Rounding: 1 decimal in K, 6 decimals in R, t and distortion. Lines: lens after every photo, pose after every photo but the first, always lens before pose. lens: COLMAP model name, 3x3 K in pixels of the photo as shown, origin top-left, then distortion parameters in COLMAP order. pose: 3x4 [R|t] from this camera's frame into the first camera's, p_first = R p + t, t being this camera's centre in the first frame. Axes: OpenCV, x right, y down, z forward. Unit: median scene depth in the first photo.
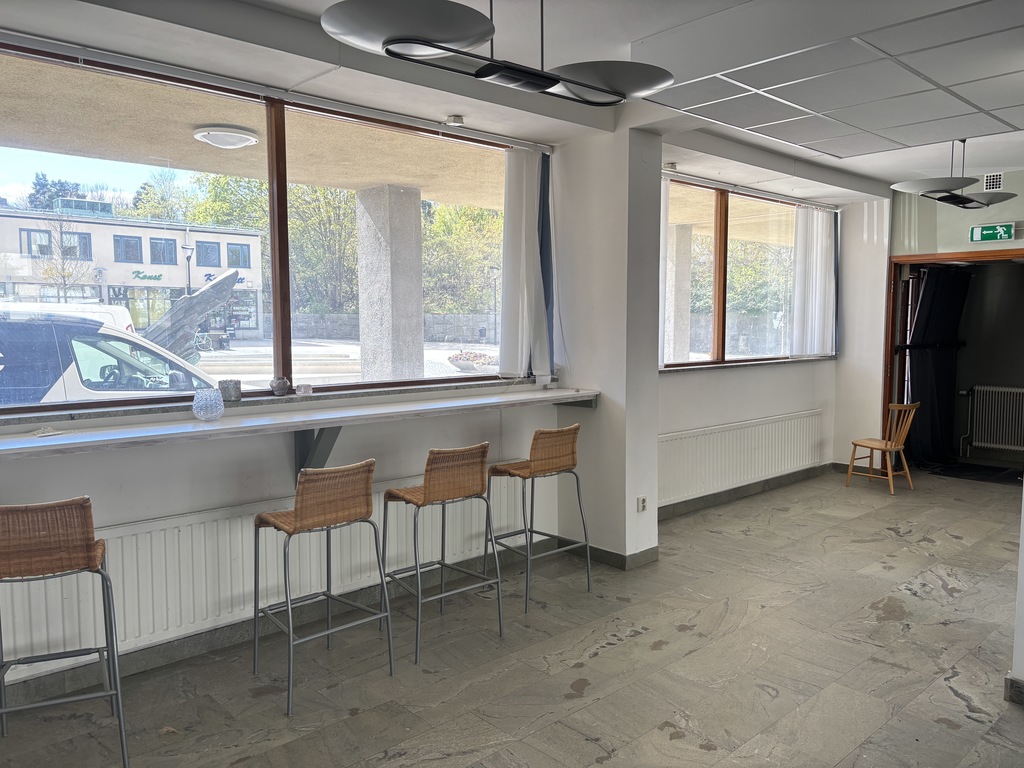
lens RADIAL K [[774.5, 0, 521.2], [0, 774.5, 381.1], [0, 0, 1]] dist [0.038028, -0.030468]
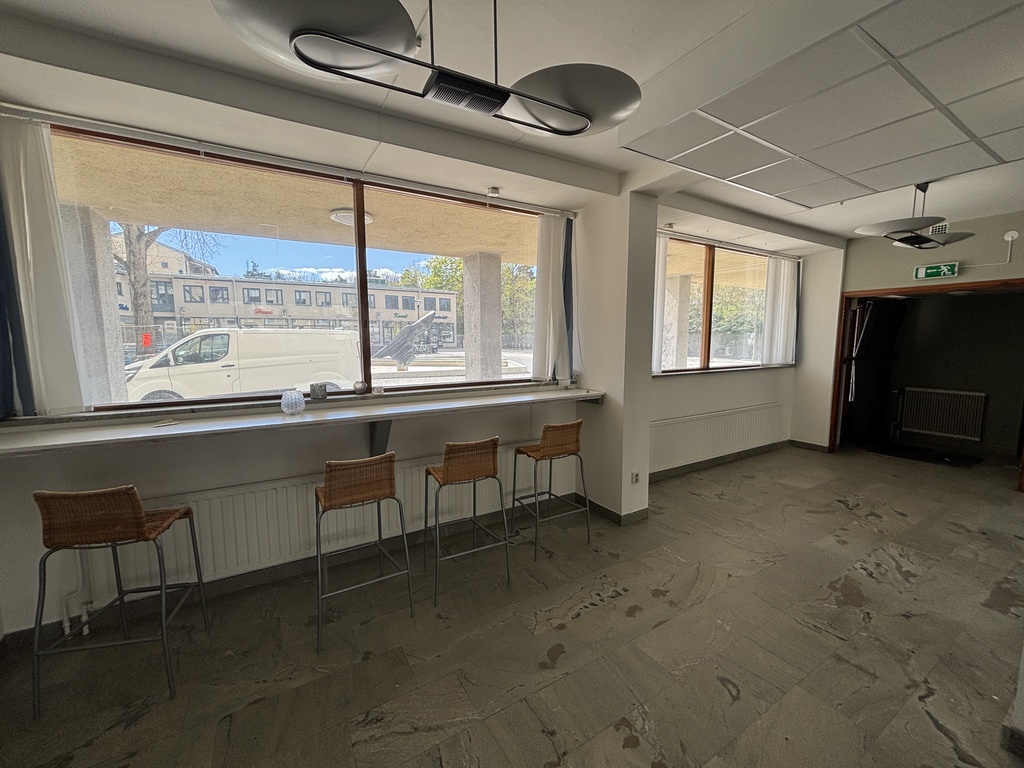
lens RADIAL K [[410.0, 0, 509.3], [0, 410.0, 382.1], [0, 0, 1]] dist [-0.001510, 0.000398]
pose [[0.977689, 0.022265, -0.208874, 0.093765], [-0.016039, 0.999376, 0.031456, -0.026511], [0.209444, -0.027404, 0.977437, 0.288032]]
